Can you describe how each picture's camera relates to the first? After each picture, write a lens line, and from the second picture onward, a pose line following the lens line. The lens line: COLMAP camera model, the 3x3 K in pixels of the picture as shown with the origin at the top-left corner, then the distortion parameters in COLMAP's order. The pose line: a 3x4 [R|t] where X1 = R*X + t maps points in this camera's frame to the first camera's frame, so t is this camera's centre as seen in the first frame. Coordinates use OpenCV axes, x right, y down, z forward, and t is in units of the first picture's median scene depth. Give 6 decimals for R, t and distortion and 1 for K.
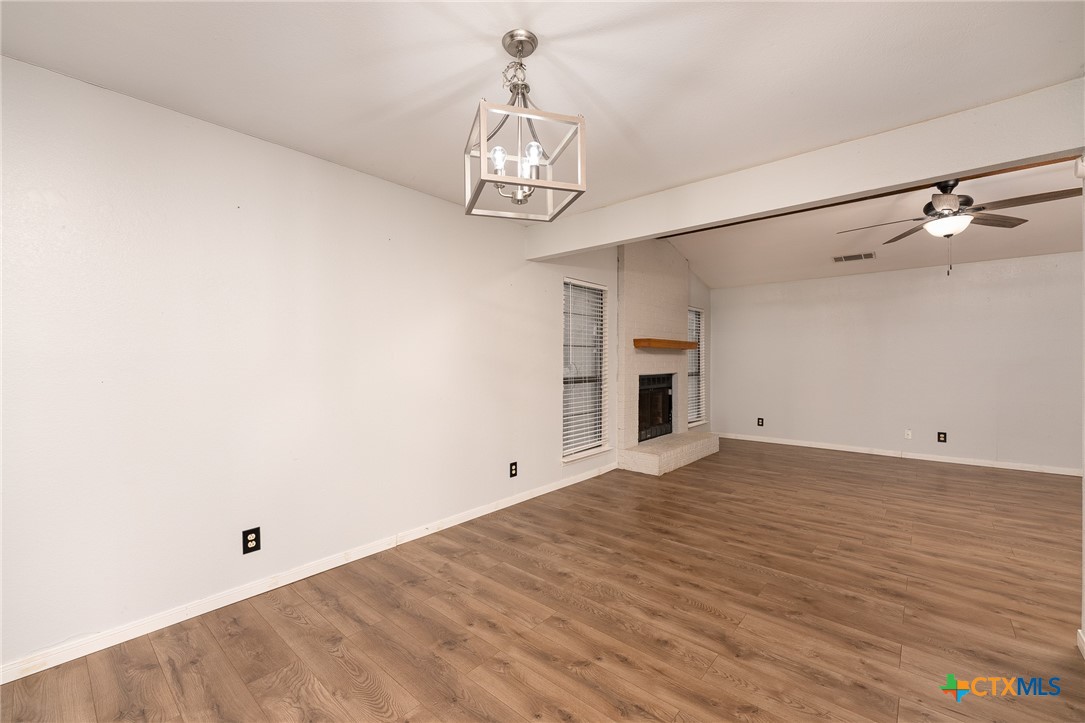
lens RADIAL K [[434.6, 0, 536.8], [0, 434.6, 359.2], [0, 0, 1]] dist [-0.000802, -0.000190]
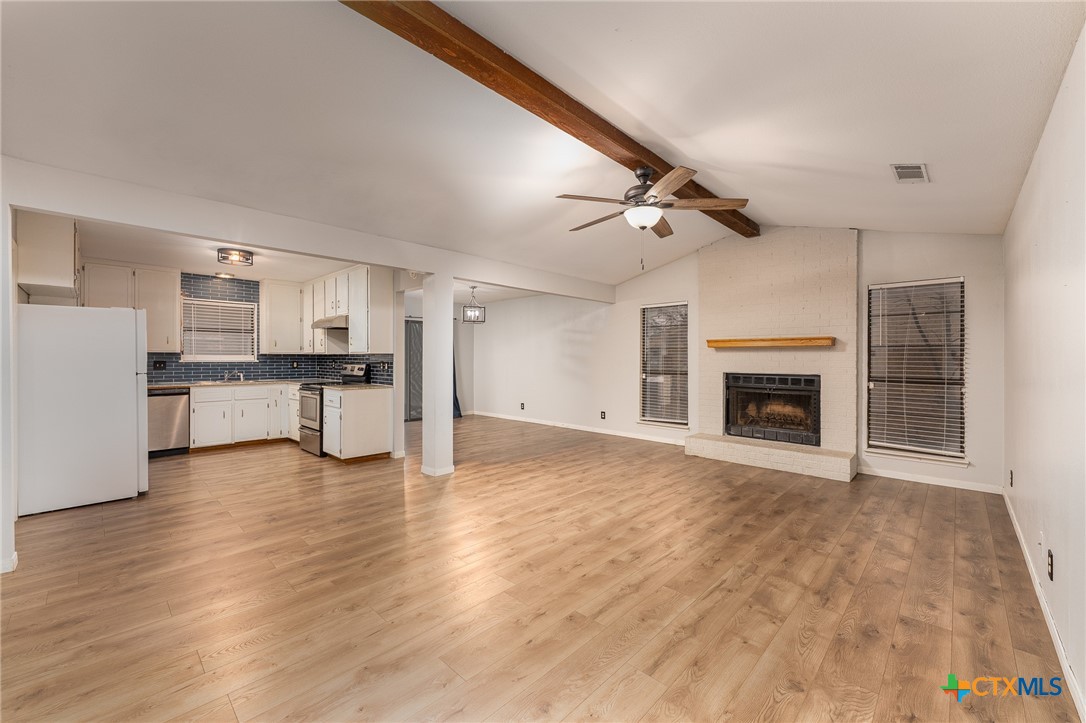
lens RADIAL K [[452.3, 0, 547.6], [0, 452.3, 360.3], [0, 0, 1]] dist [-0.011256, -0.000109]
pose [[-0.039256, 0.006932, -0.999205, 1.526800], [-0.000170, 0.999976, 0.006944, -0.002223], [0.999229, 0.000443, -0.039254, 0.653622]]
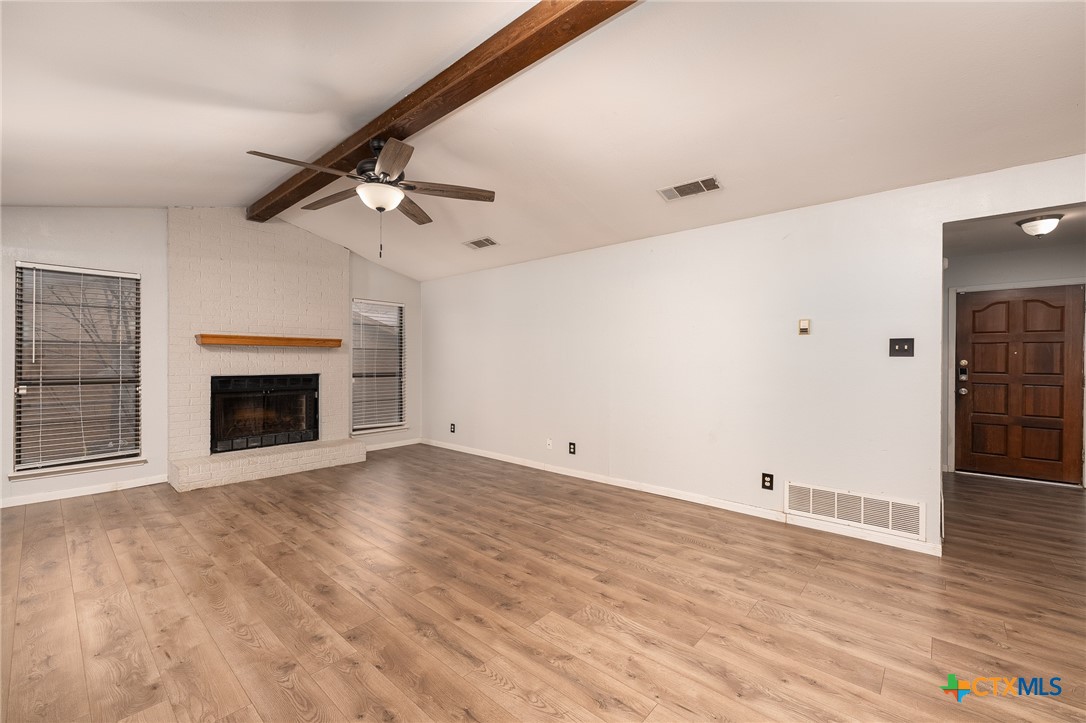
lens RADIAL K [[429.8, 0, 542.1], [0, 429.8, 363.9], [0, 0, 1]] dist [-0.007336, -0.000136]
pose [[0.999970, 0.005949, 0.004911, 0.984009], [-0.006013, 0.999895, 0.013163, -0.003357], [-0.004832, -0.013192, 0.999901, 0.142607]]
